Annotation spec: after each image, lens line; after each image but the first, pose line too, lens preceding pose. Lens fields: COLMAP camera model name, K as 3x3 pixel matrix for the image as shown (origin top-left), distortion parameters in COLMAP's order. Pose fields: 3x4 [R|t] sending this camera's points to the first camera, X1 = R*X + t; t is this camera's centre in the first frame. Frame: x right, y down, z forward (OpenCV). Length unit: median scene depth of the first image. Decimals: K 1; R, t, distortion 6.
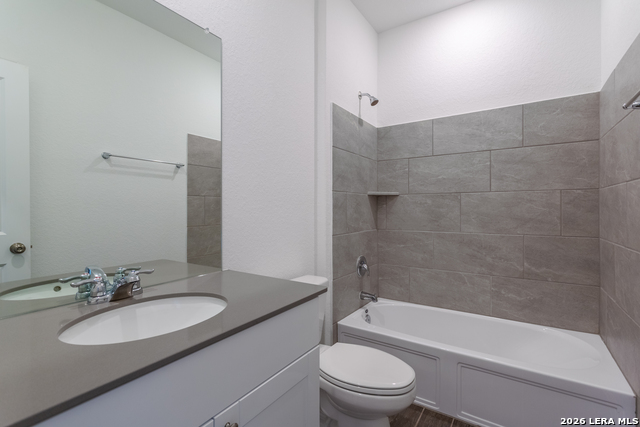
lens RADIAL K [[299.9, 0, 319.4], [0, 299.9, 213.8], [0, 0, 1]] dist [0.000186, 0.002927]
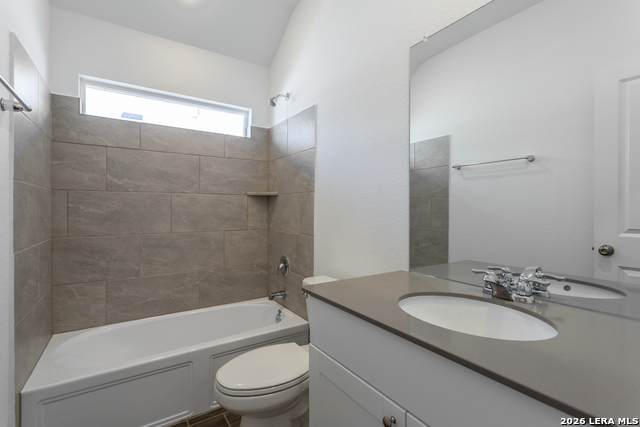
lens RADIAL K [[299.9, 0, 323.1], [0, 299.9, 210.9], [0, 0, 1]] dist [0.000186, 0.002927]
pose [[0.371953, -0.001834, 0.928250, -0.265867], [0.011030, 0.999936, -0.002444, -0.002062], [-0.928186, 0.011148, 0.371949, 0.178685]]
